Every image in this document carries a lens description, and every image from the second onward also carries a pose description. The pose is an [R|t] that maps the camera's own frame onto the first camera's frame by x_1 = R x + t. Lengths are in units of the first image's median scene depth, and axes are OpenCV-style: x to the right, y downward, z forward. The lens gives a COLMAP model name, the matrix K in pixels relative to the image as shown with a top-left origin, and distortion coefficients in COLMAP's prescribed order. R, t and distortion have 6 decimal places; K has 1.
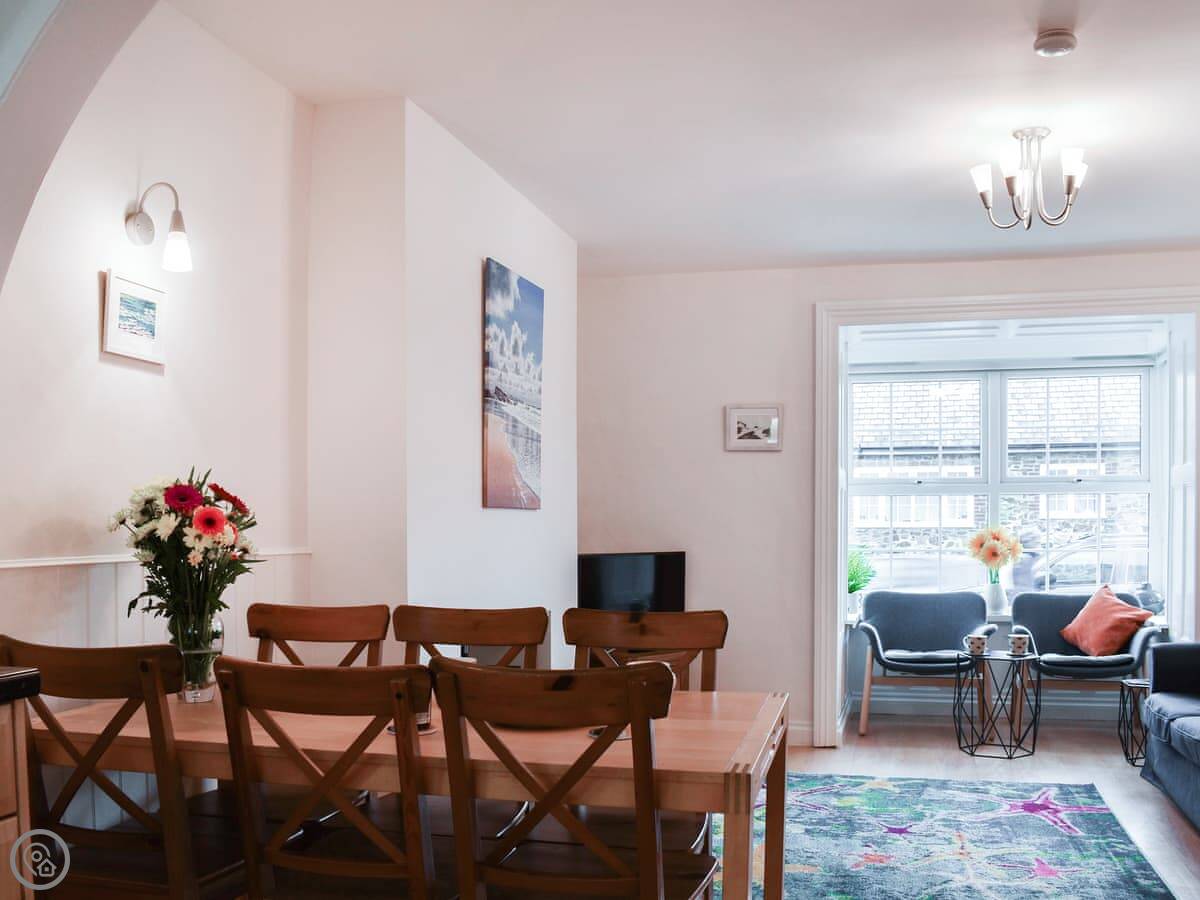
lens RADIAL K [[1132.3, 0, 600.0], [0, 1132.3, 450.0], [0, 0, 1]] dist [-0.099863, -0.025950]
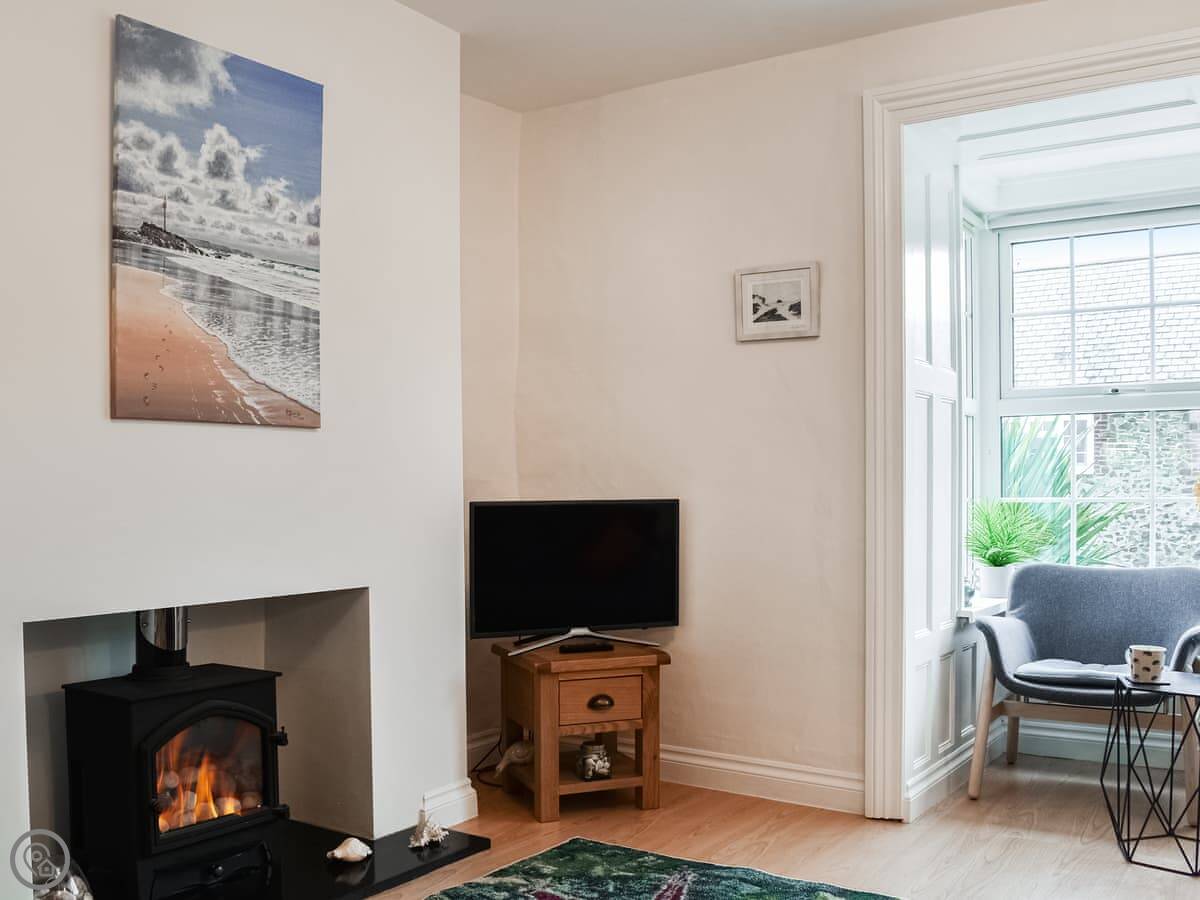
lens RADIAL K [[1132.3, 0, 600.0], [0, 1132.3, 450.0], [0, 0, 1]] dist [-0.099863, -0.025950]
pose [[0.945203, -0.016321, -0.326076, 0.300675], [0.027127, 0.999222, 0.028618, 0.050704], [0.325356, -0.035896, 0.944910, 0.453312]]
